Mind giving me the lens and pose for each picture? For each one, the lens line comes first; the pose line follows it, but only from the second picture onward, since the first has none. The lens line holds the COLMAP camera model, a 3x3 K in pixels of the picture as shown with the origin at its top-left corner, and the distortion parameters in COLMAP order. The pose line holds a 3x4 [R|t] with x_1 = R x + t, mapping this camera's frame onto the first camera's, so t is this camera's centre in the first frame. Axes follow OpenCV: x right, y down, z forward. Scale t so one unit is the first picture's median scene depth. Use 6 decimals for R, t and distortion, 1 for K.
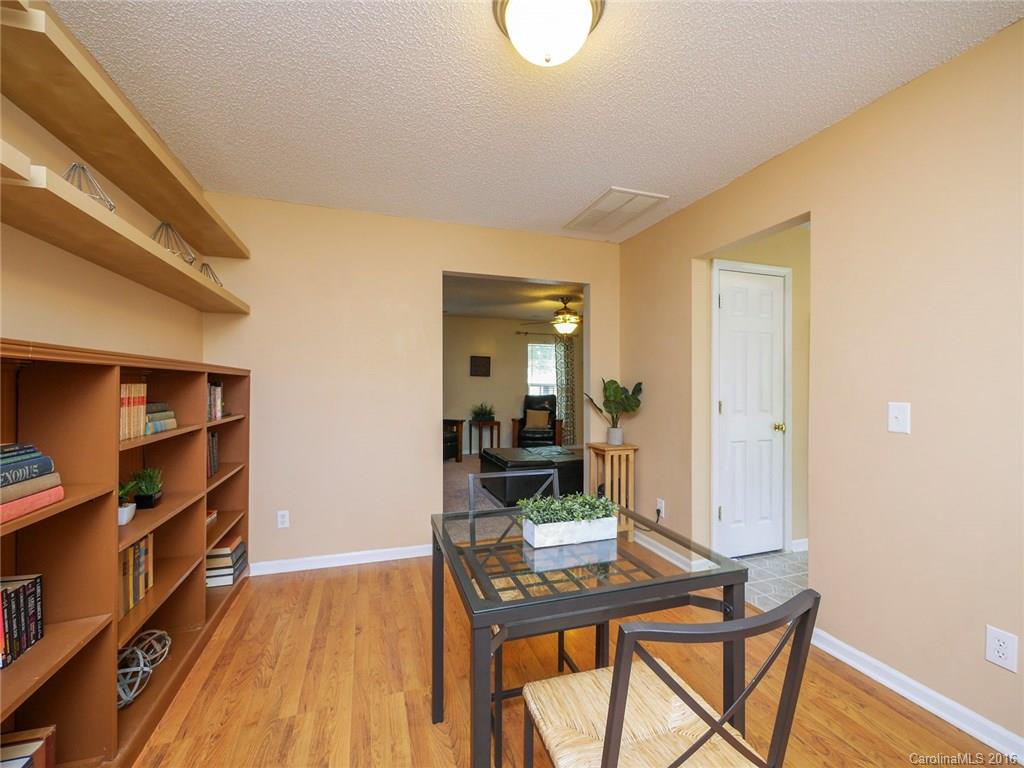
lens RADIAL K [[436.7, 0, 513.7], [0, 436.7, 384.4], [0, 0, 1]] dist [-0.003031, 0.000220]
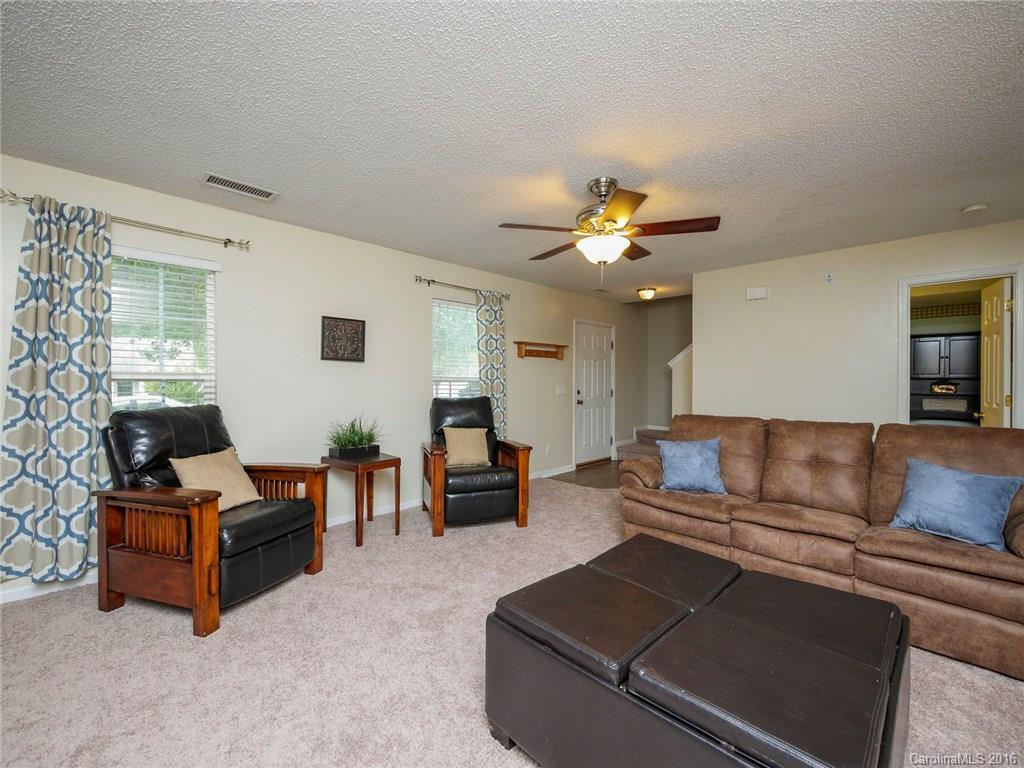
lens RADIAL K [[436.7, 0, 512.7], [0, 436.7, 385.0], [0, 0, 1]] dist [-0.003031, 0.000220]
pose [[0.890196, -0.005899, 0.455540, -0.129445], [0.000553, 0.999929, 0.011867, 0.002187], [-0.455578, -0.010312, 0.890136, 0.503929]]
